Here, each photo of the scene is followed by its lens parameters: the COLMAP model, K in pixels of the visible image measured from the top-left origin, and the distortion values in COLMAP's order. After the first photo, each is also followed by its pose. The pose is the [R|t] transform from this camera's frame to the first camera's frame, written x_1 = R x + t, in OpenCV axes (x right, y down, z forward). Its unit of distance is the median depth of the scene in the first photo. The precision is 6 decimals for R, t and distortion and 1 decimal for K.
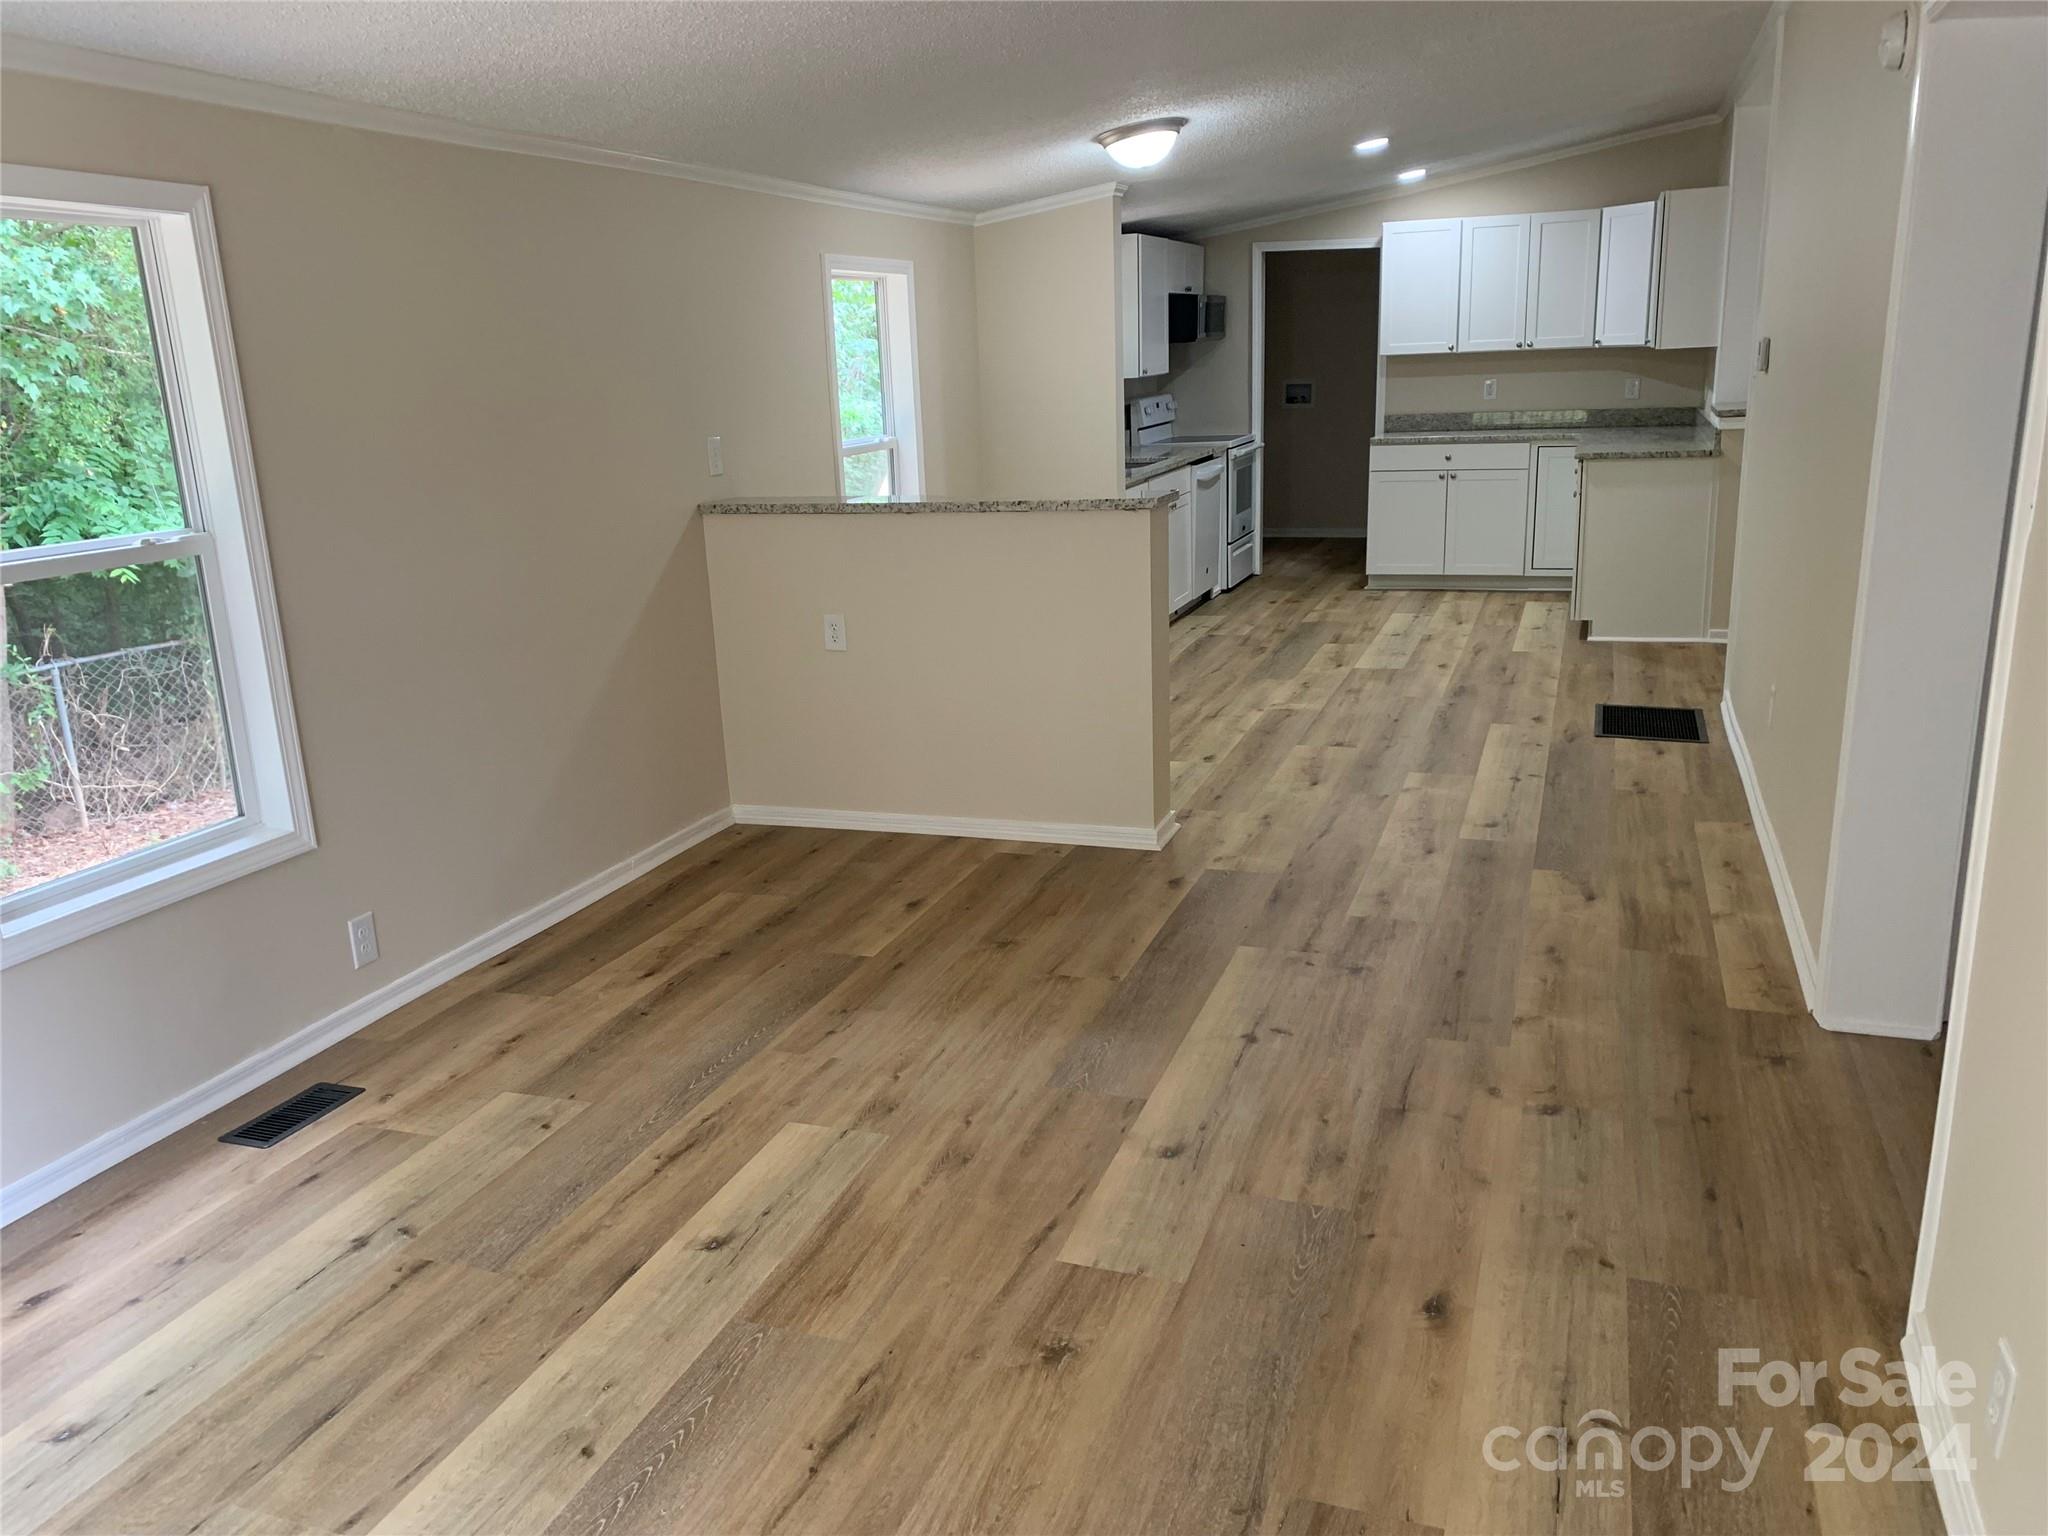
lens RADIAL K [[1596.0, 0, 1024.0], [0, 1596.0, 768.0], [0, 0, 1]] dist [0.099766, -0.160139]
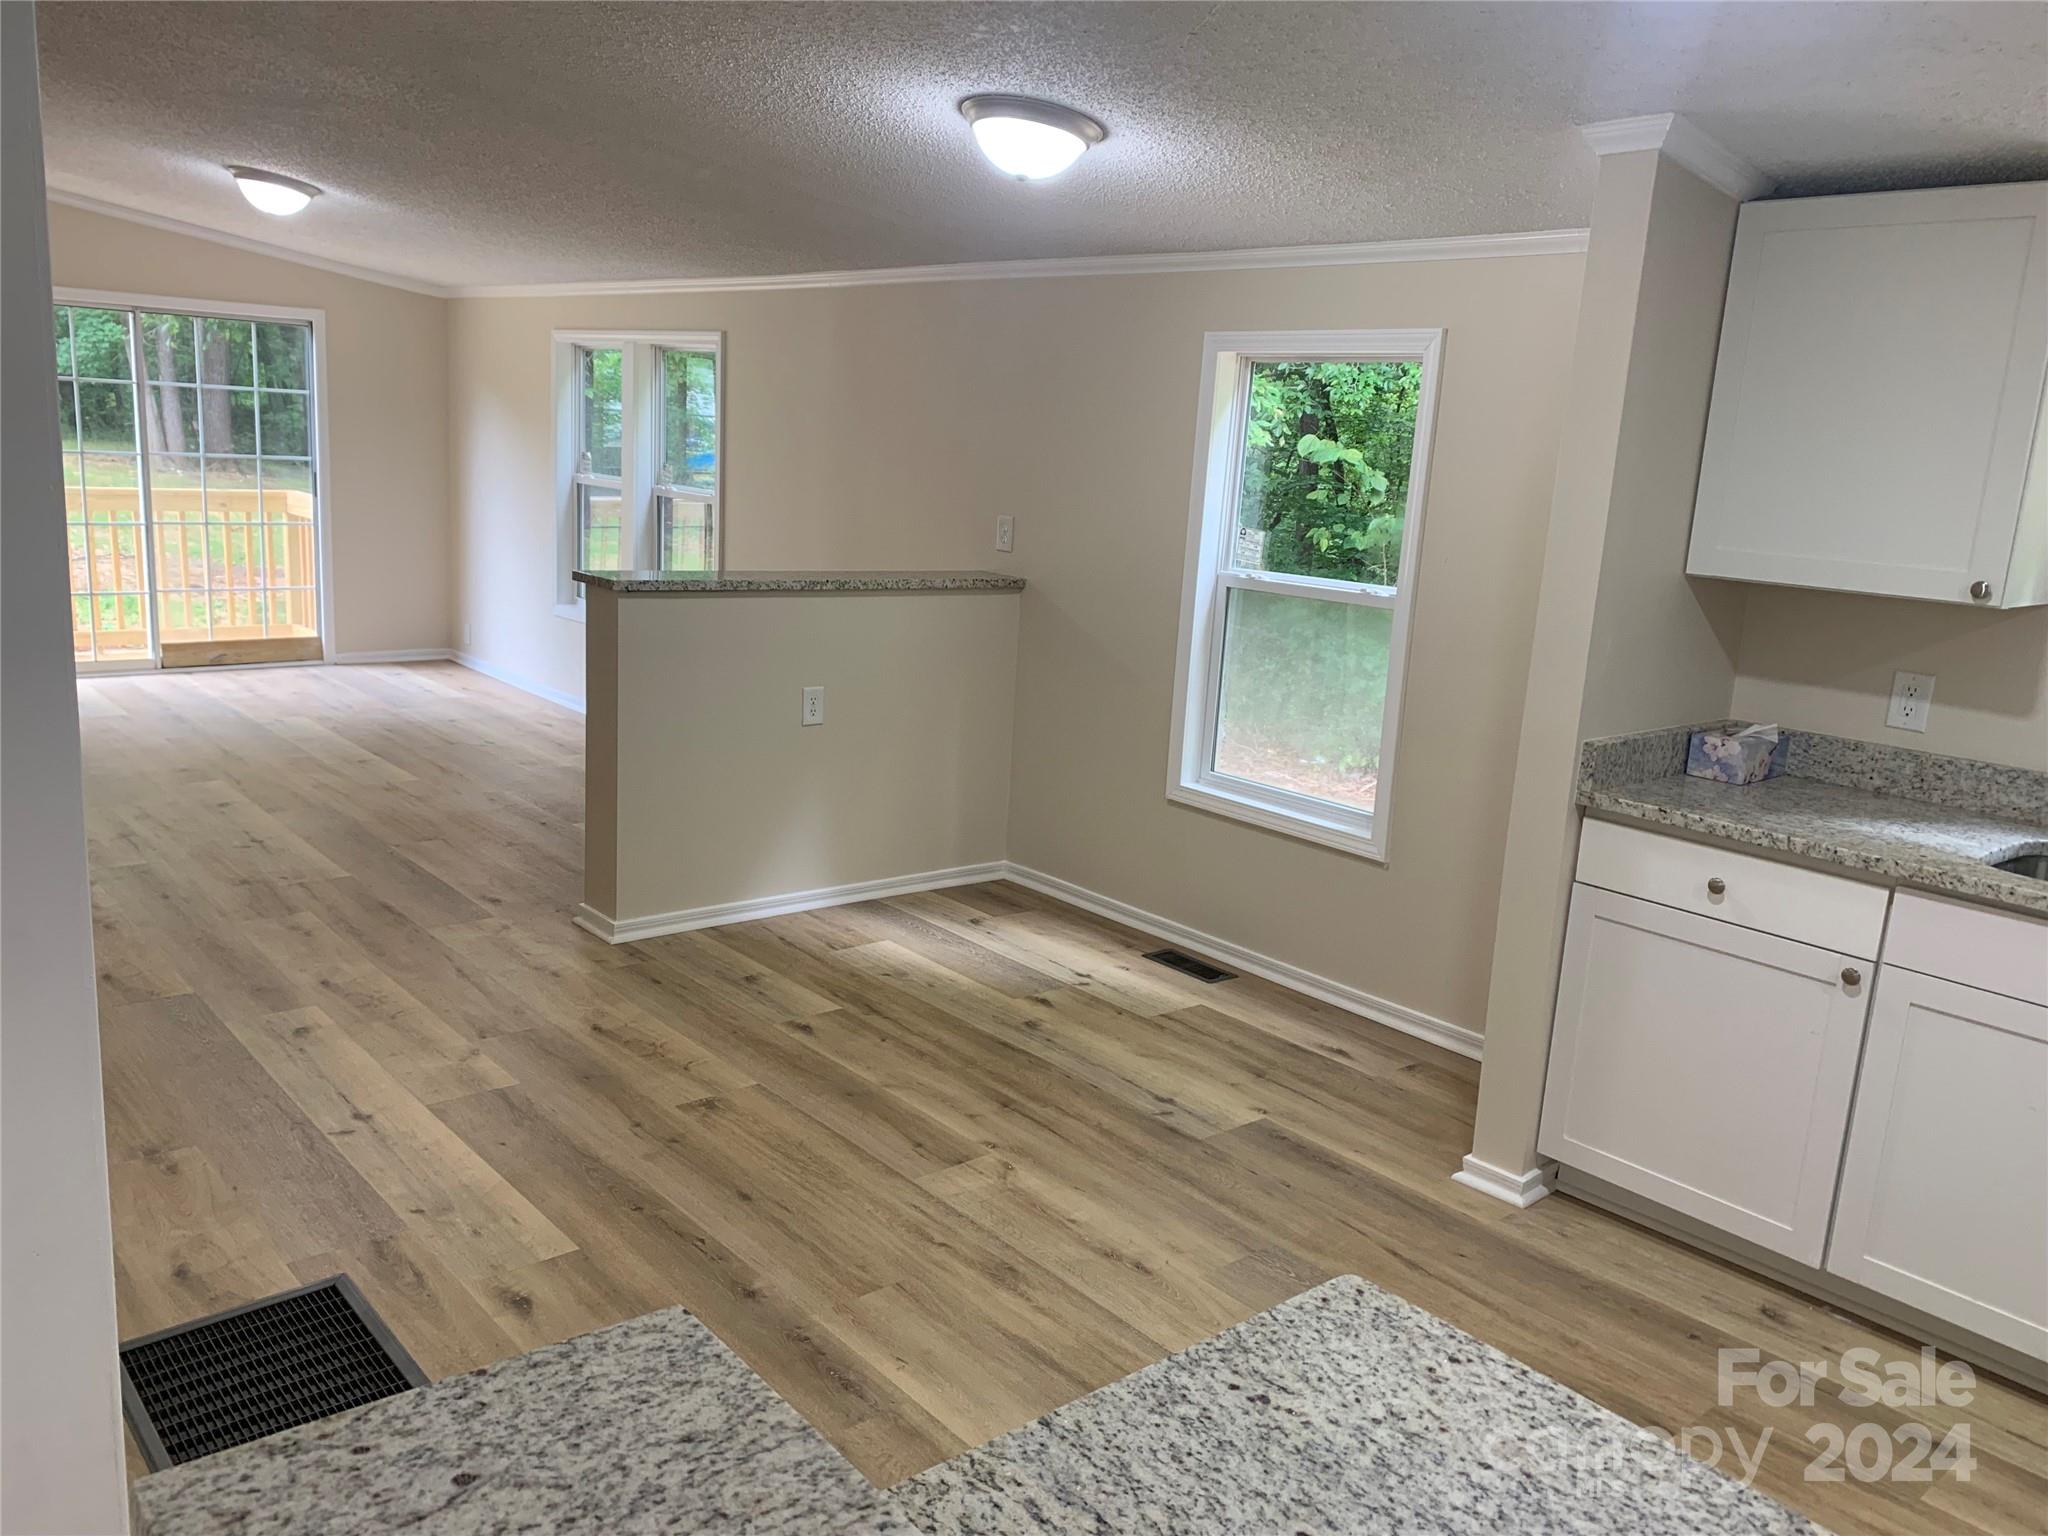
lens RADIAL K [[1578.8, 0, 1018.8], [0, 1578.8, 738.2], [0, 0, 1]] dist [0.065656, -0.125852]
pose [[-0.500782, 0.178211, -0.847029, 0.827482], [-0.253293, 0.905567, 0.340279, -0.498406], [0.827683, 0.384953, -0.408352, 1.711470]]
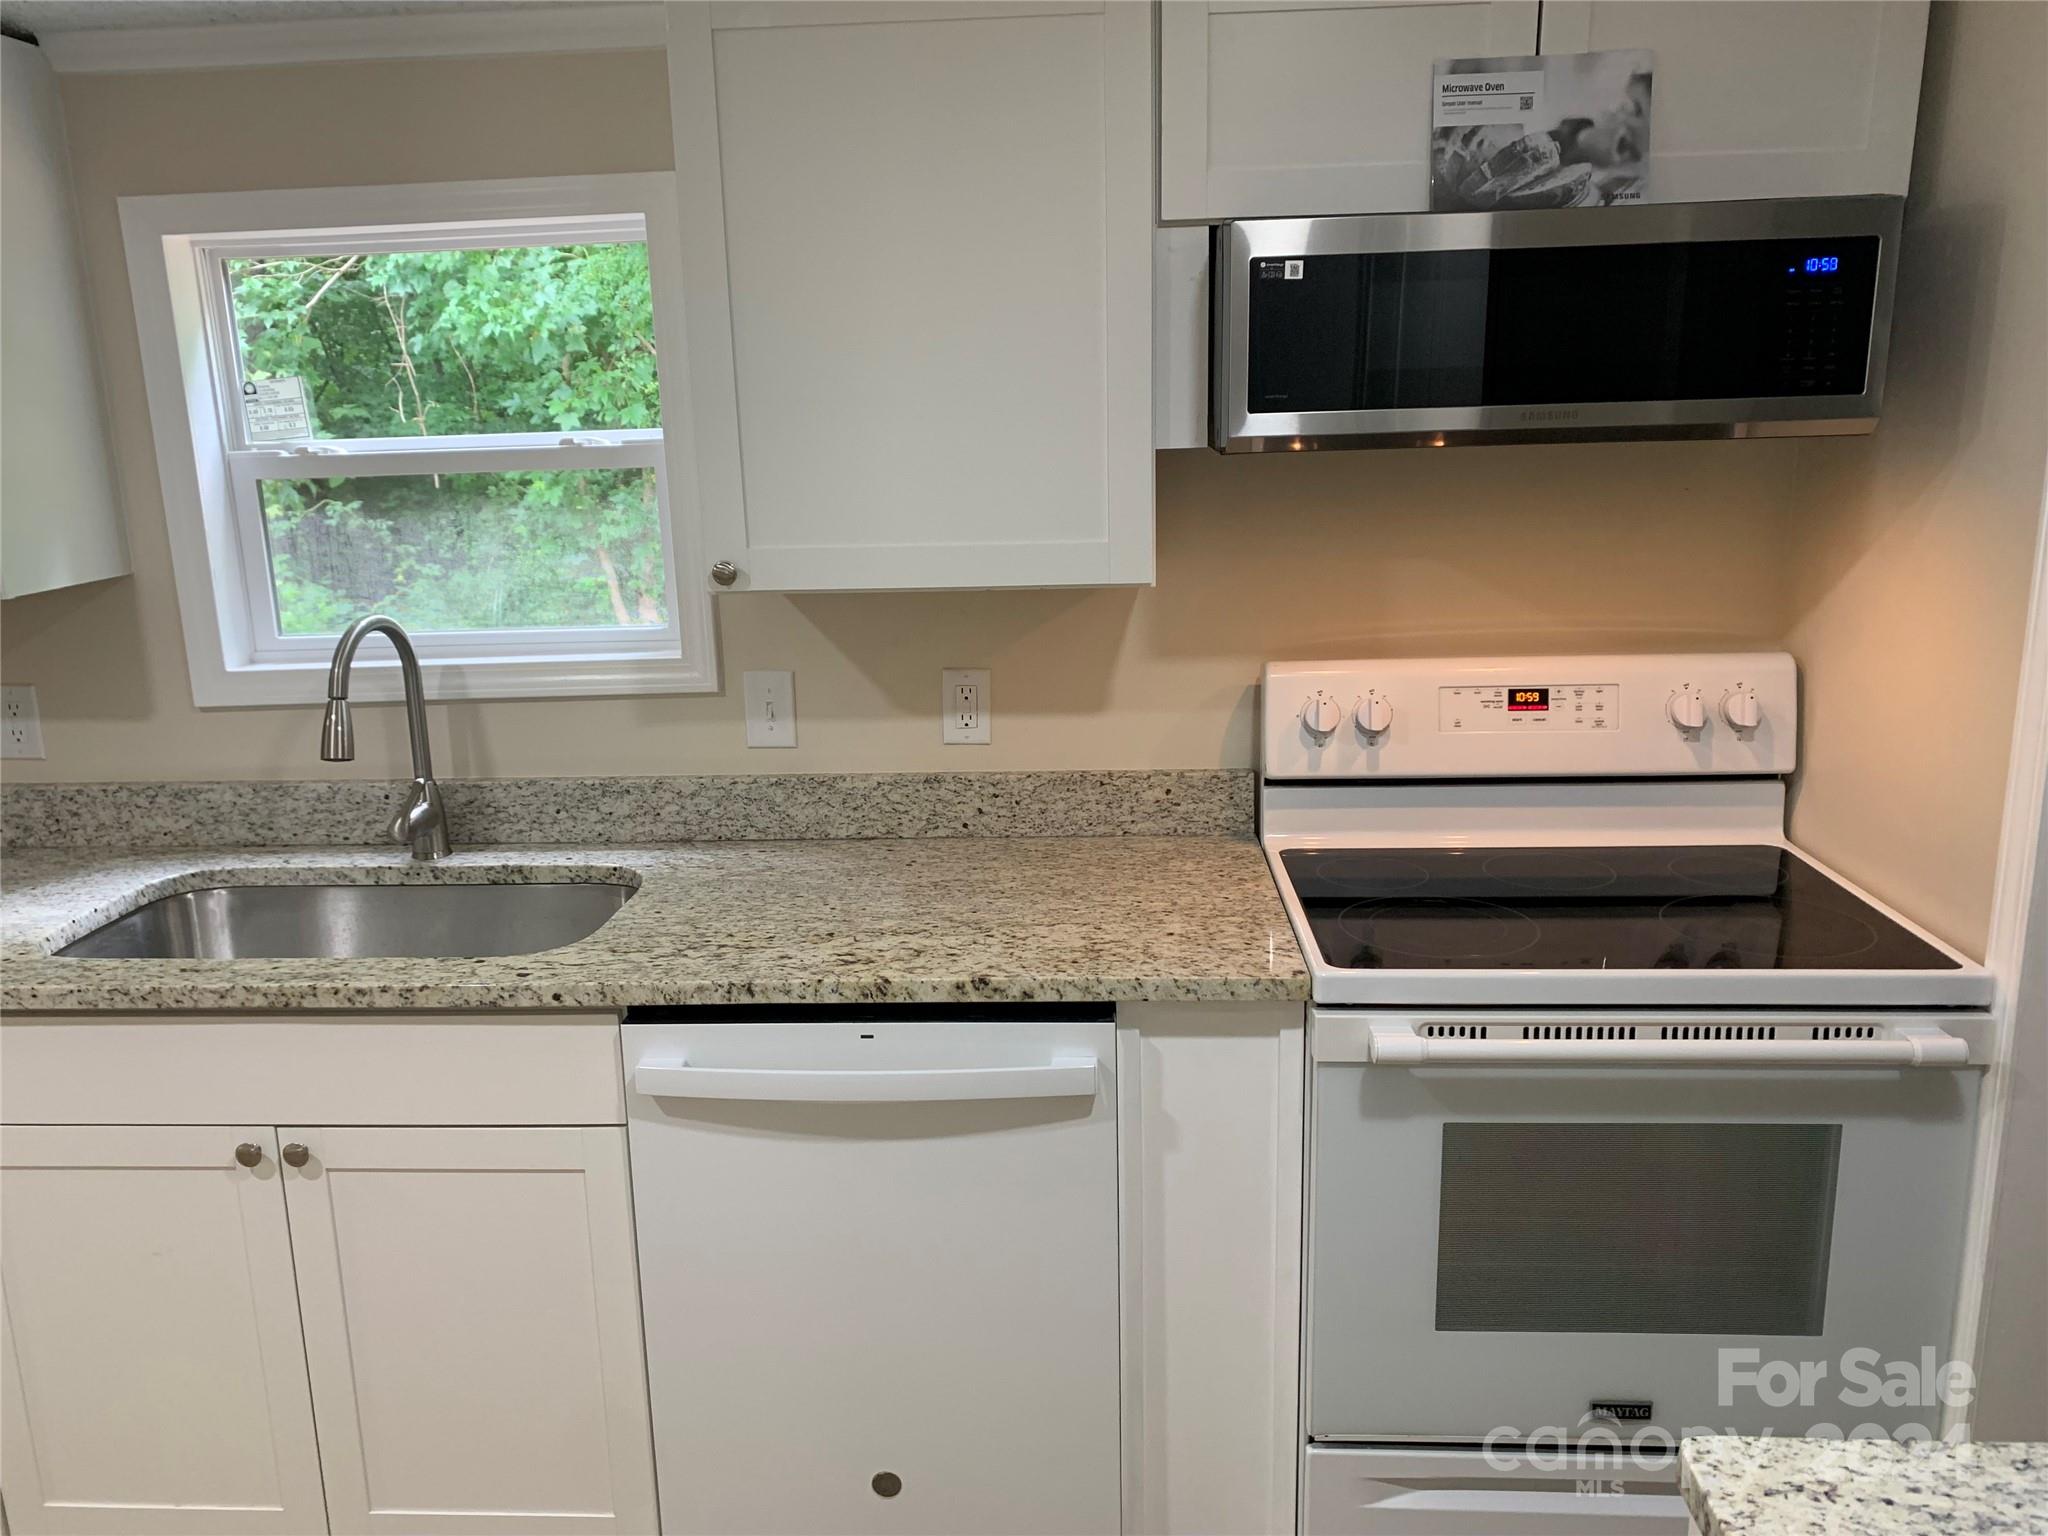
lens RADIAL K [[1596.0, 0, 1024.0], [0, 1596.0, 768.0], [0, 0, 1]] dist [0.099766, -0.160139]
pose [[0.304021, 0.247891, -0.919849, 0.620814], [-0.233527, 0.955486, 0.180311, -0.537749], [0.923600, 0.159991, 0.348377, 1.880389]]
